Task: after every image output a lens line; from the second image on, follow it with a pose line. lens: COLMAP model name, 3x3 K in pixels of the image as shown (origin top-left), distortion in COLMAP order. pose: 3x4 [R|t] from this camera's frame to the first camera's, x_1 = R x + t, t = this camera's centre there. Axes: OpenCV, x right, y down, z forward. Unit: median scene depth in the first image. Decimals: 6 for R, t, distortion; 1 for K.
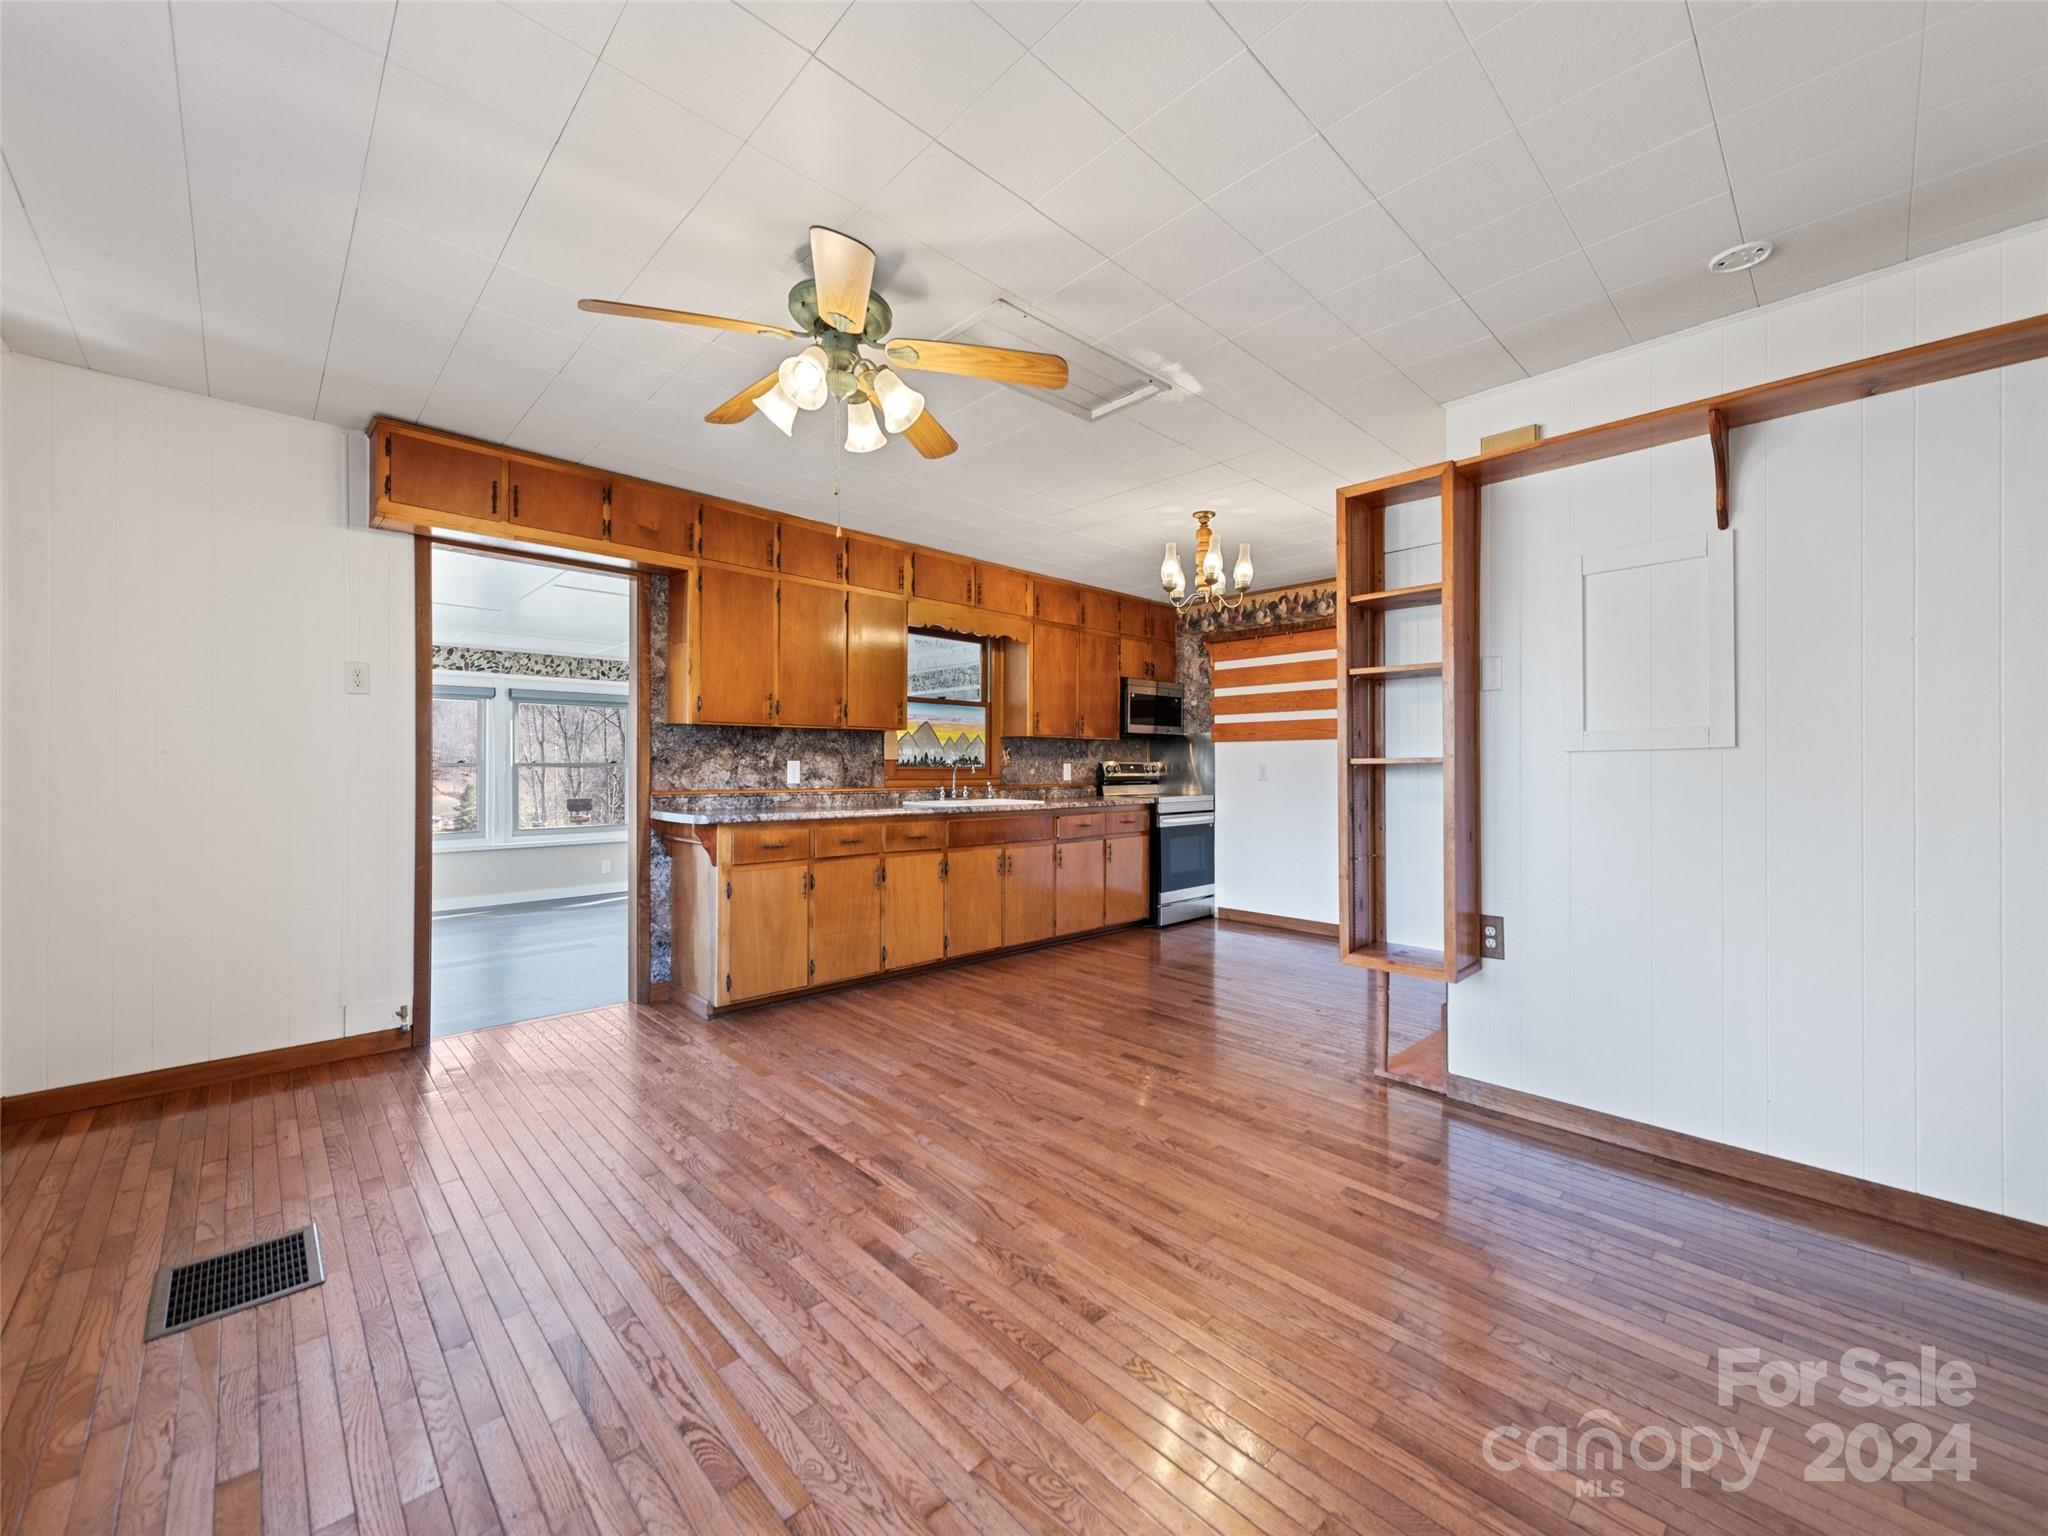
lens RADIAL K [[815.0, 0, 1024.2], [0, 815.0, 767.1], [0, 0, 1]] dist [-0.001215, -0.000026]
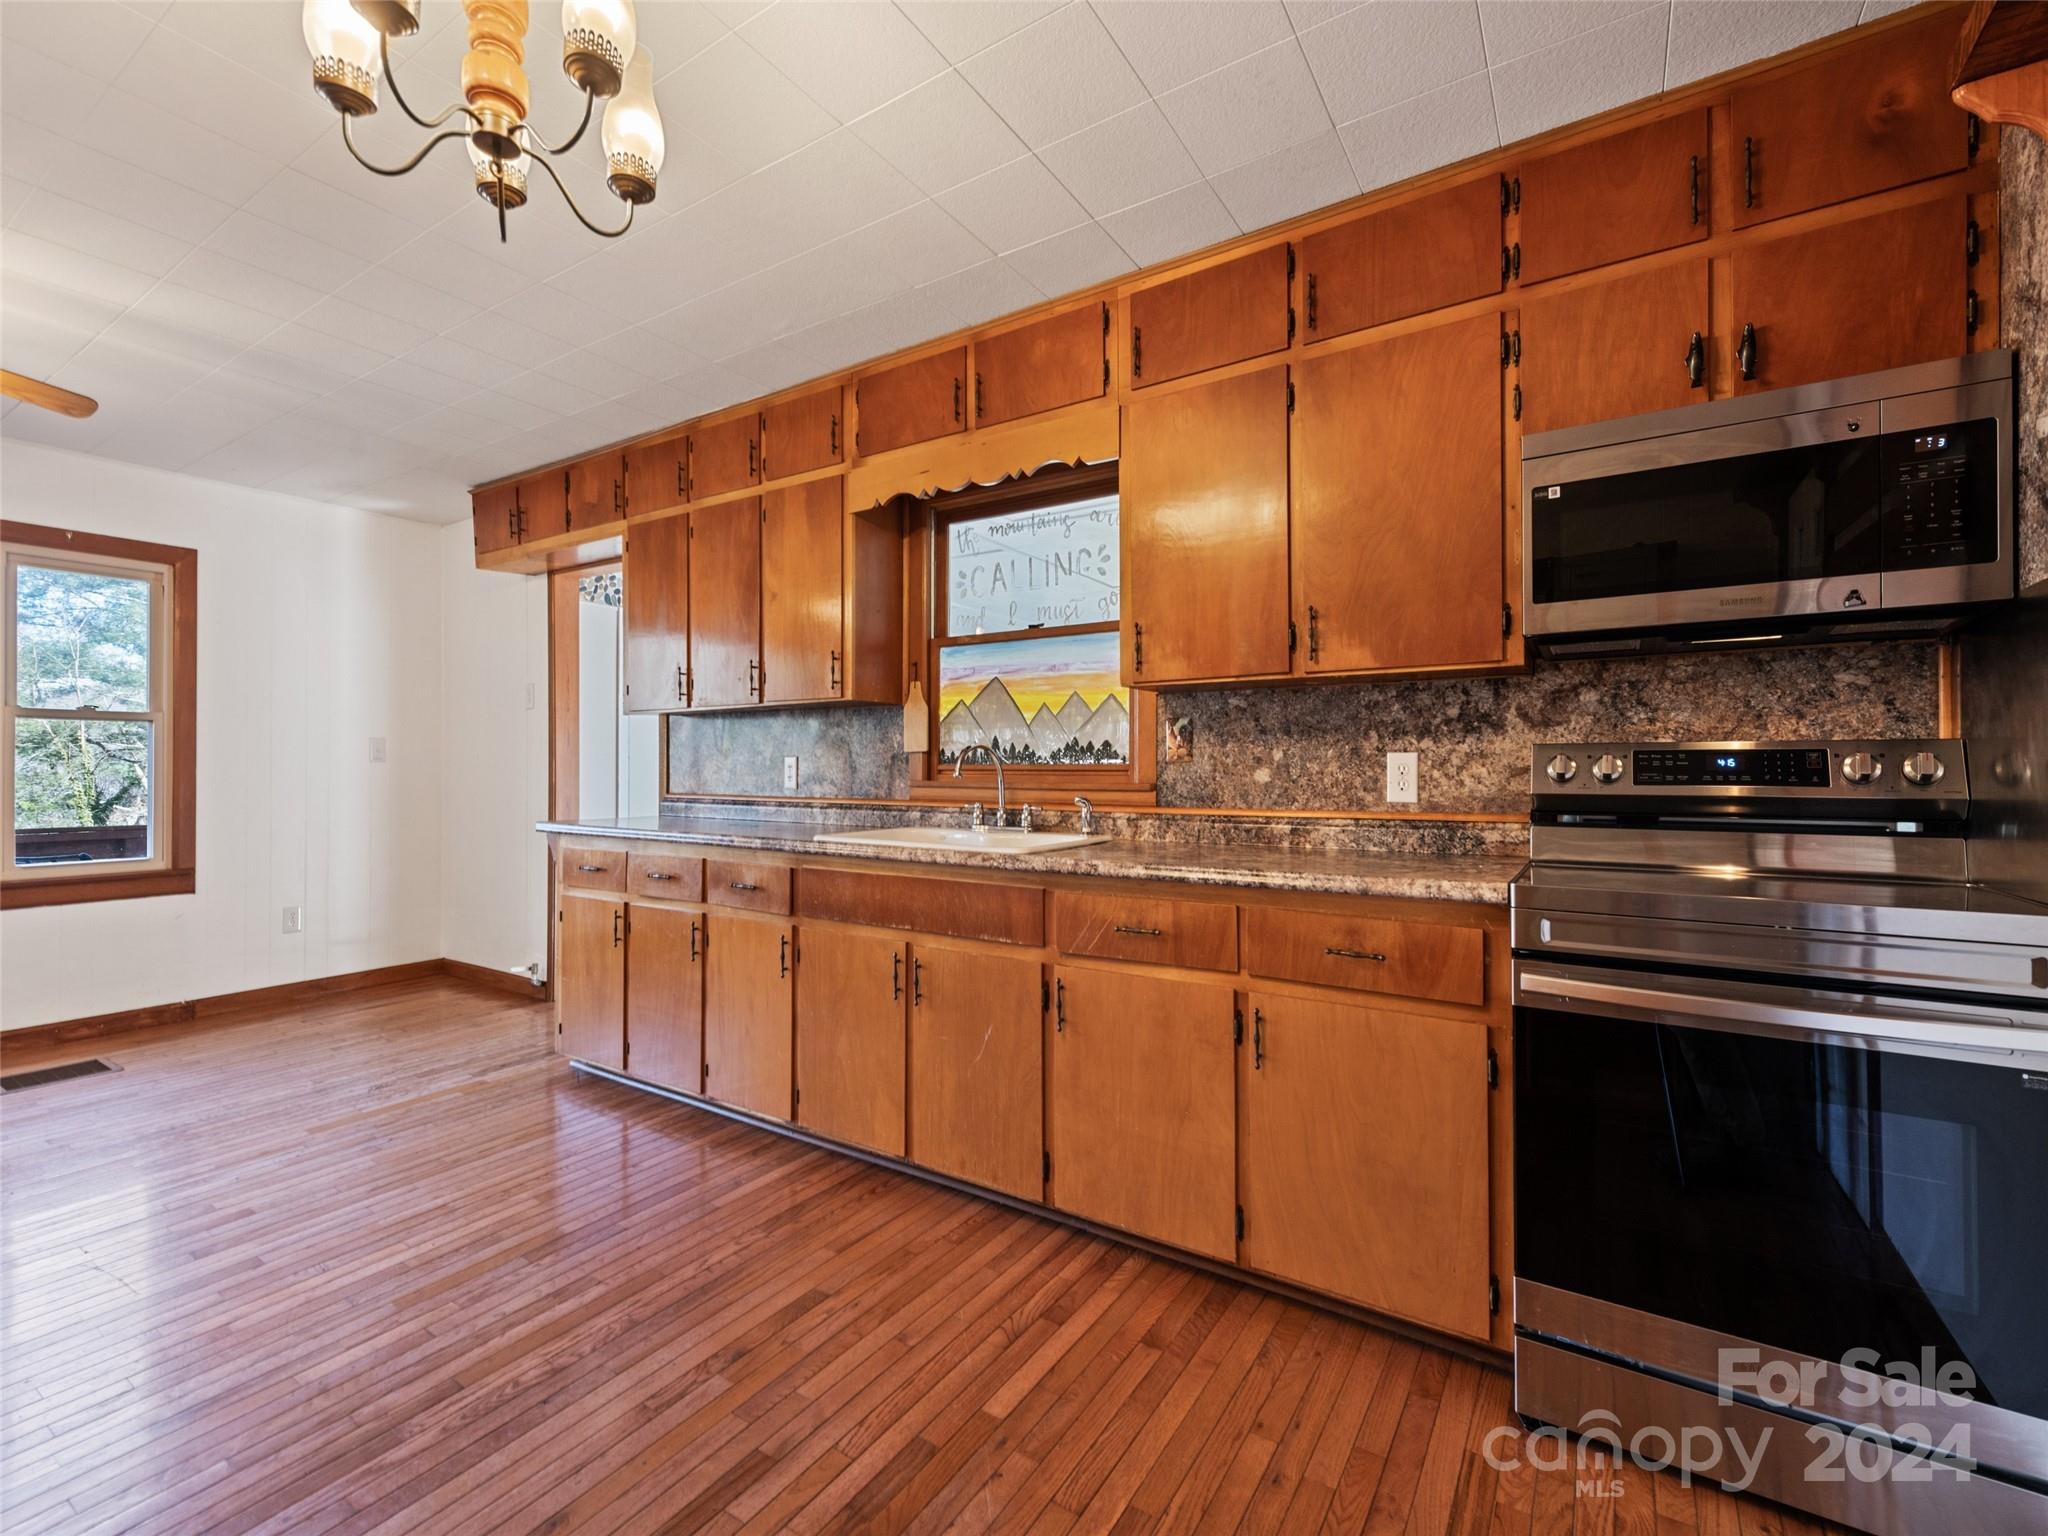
lens RADIAL K [[907.3, 0, 1020.5], [0, 907.3, 758.6], [0, 0, 1]] dist [0.001209, -0.000035]
pose [[0.222313, -0.010397, -0.974920, 0.441580], [-0.001483, 0.999938, -0.011002, 0.002471], [0.974974, 0.003892, 0.222284, 0.871195]]
